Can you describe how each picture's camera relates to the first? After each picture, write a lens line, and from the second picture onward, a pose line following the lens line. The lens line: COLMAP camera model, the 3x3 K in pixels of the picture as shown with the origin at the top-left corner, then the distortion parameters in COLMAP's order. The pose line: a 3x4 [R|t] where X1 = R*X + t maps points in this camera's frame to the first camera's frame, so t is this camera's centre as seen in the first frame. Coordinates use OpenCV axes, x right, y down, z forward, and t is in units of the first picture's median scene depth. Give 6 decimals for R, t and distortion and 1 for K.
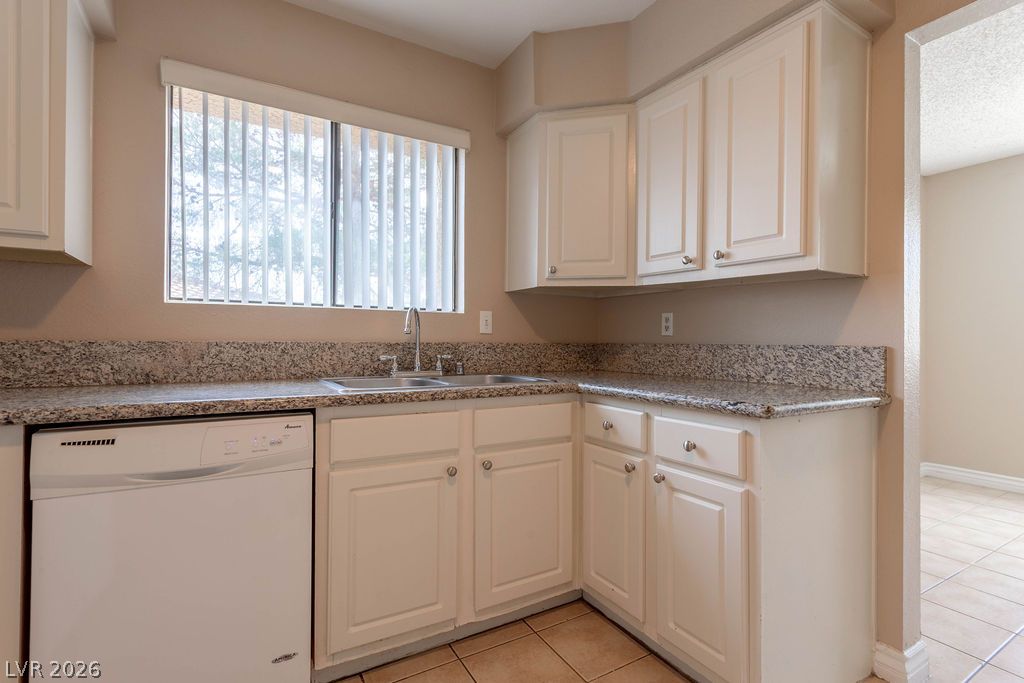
lens RADIAL K [[486.6, 0, 517.2], [0, 486.6, 338.3], [0, 0, 1]] dist [-0.000735, 0.000863]
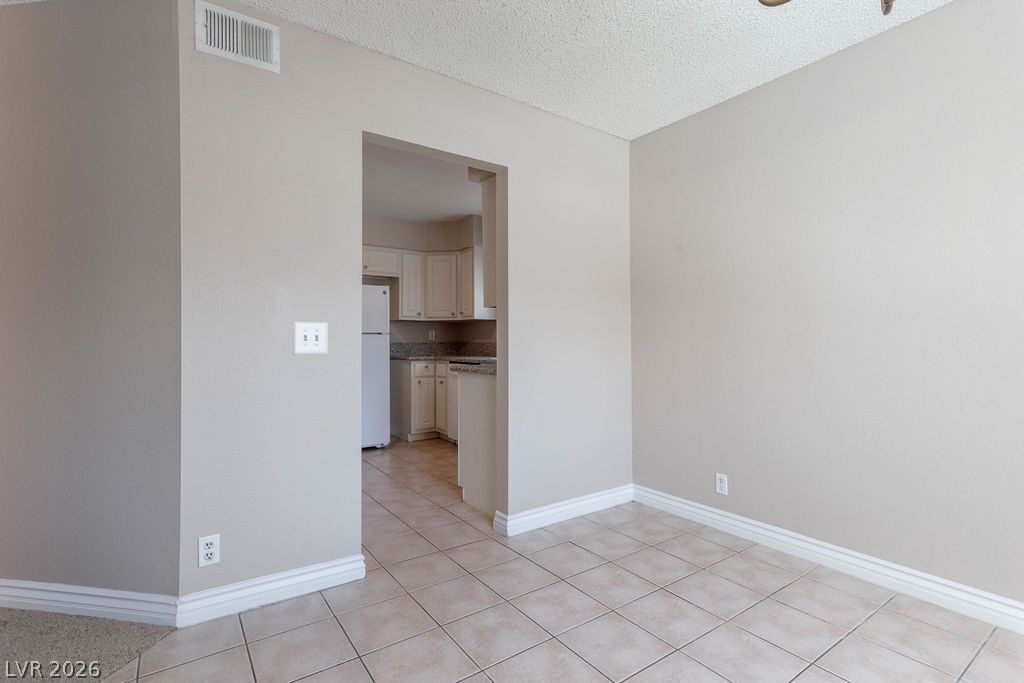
lens RADIAL K [[485.2, 0, 513.6], [0, 485.2, 340.3], [0, 0, 1]] dist [0.000339, 0.001115]
pose [[0.079594, -0.006973, -0.996803, 2.292587], [0.011008, 0.999921, -0.006116, 0.010966], [0.996767, -0.010486, 0.079665, 0.799547]]
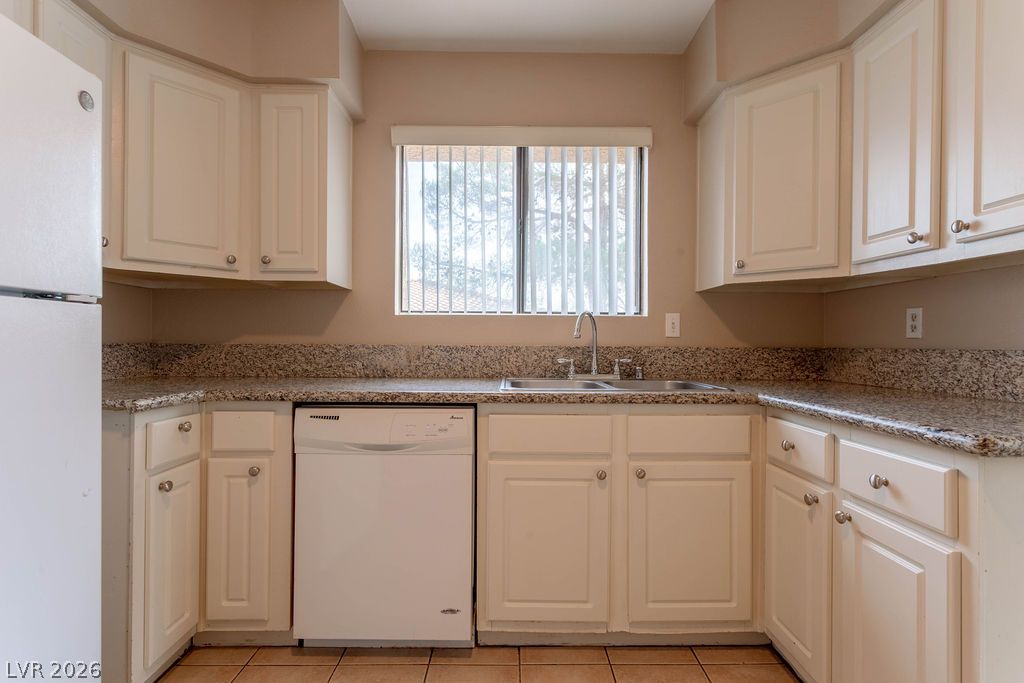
lens RADIAL K [[486.4, 0, 515.9], [0, 486.4, 344.1], [0, 0, 1]] dist [-0.001084, 0.001131]
pose [[0.867133, -0.000336, -0.498077, 0.197298], [0.002233, 0.999992, 0.003213, 0.000350], [0.498072, -0.003898, 0.867127, 0.040689]]
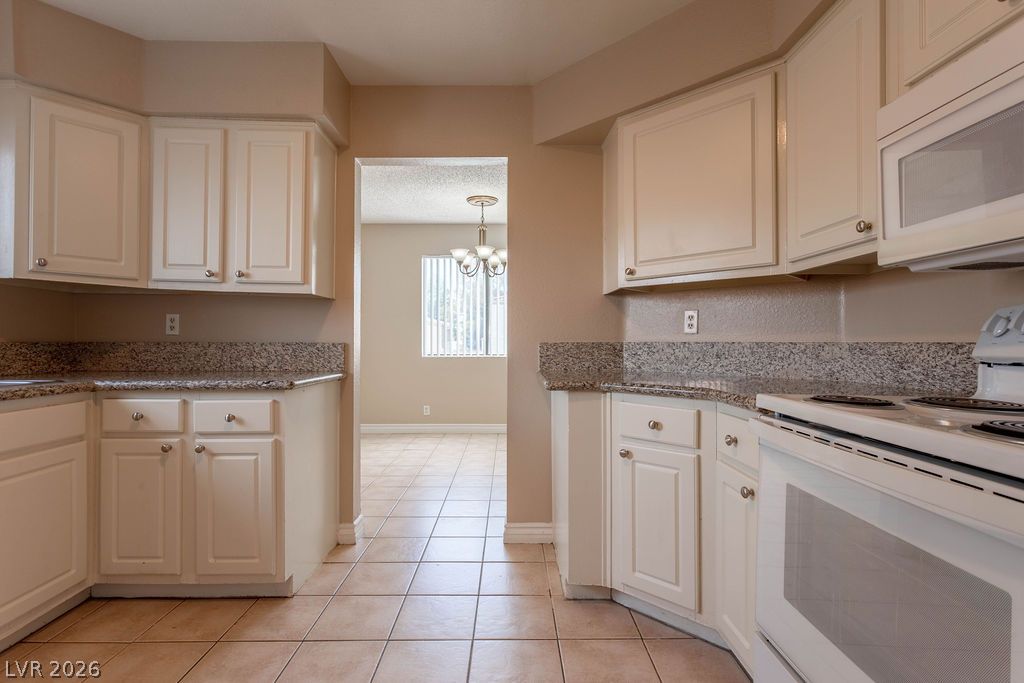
lens RADIAL K [[485.2, 0, 513.6], [0, 485.2, 340.3], [0, 0, 1]] dist [0.000339, 0.001115]
pose [[0.502393, -0.002011, 0.864637, -0.337360], [-0.005050, 0.999973, 0.005260, -0.003428], [-0.864625, -0.007009, 0.502369, -0.286998]]
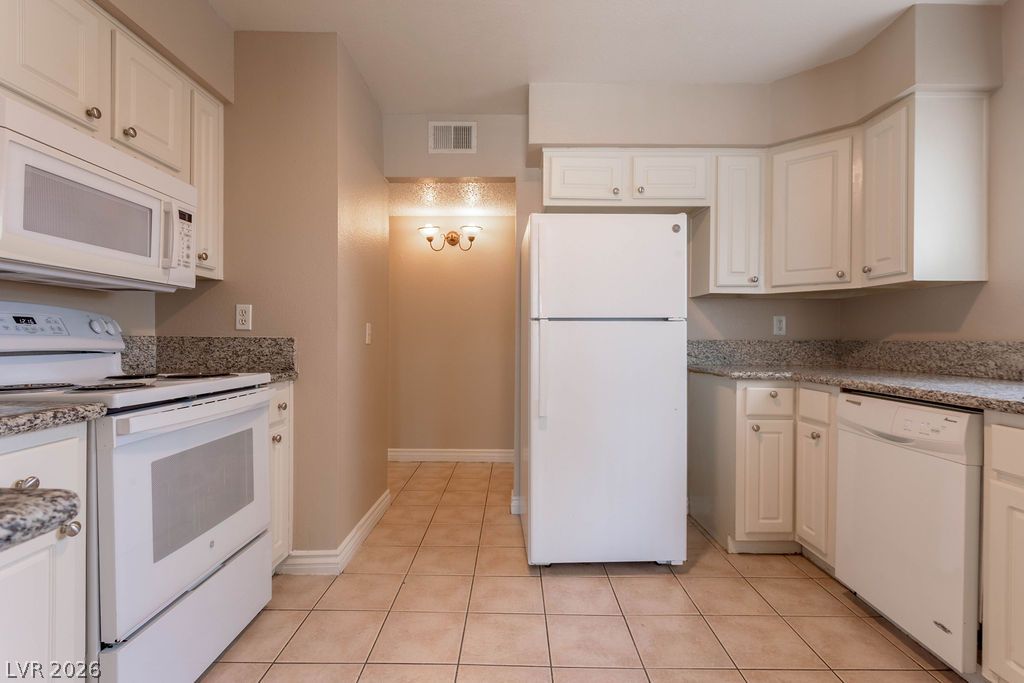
lens RADIAL K [[485.2, 0, 513.6], [0, 485.2, 340.3], [0, 0, 1]] dist [0.000339, 0.001115]
pose [[-0.512424, -0.003844, -0.858724, 0.758819], [-0.000197, 0.999990, -0.004359, 0.007169], [0.858733, -0.002064, -0.512420, 0.569374]]
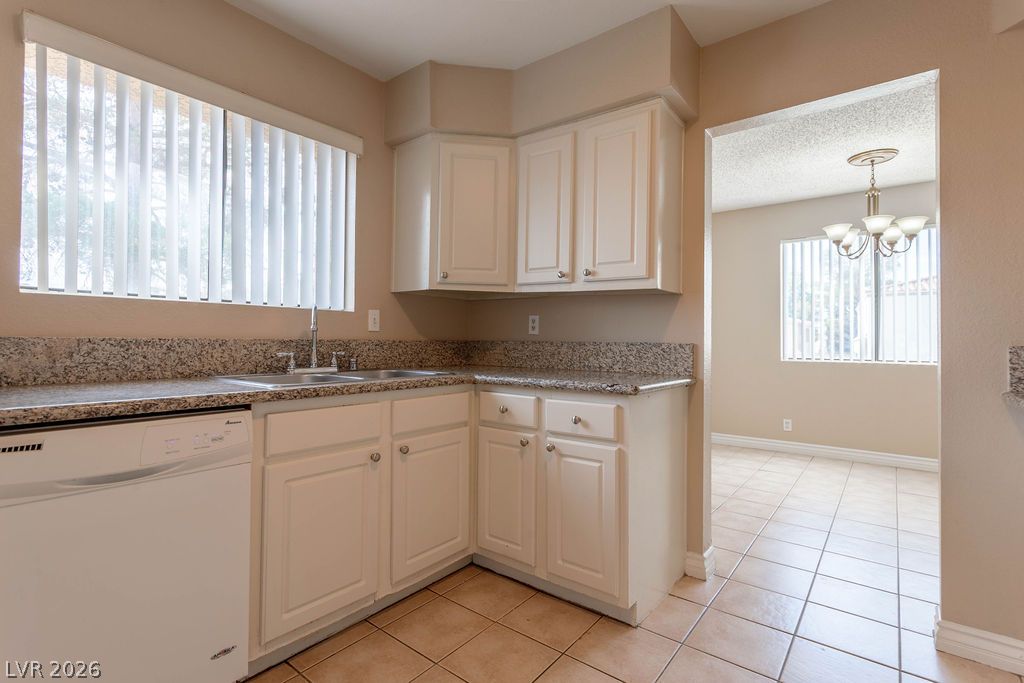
lens RADIAL K [[487.2, 0, 517.9], [0, 487.2, 332.6], [0, 0, 1]] dist [0.000683, 0.000420]
pose [[0.929518, 0.008881, 0.368670, -0.225784], [-0.006718, 0.999952, -0.007149, -0.001786], [-0.368715, 0.004168, 0.929533, -0.129210]]
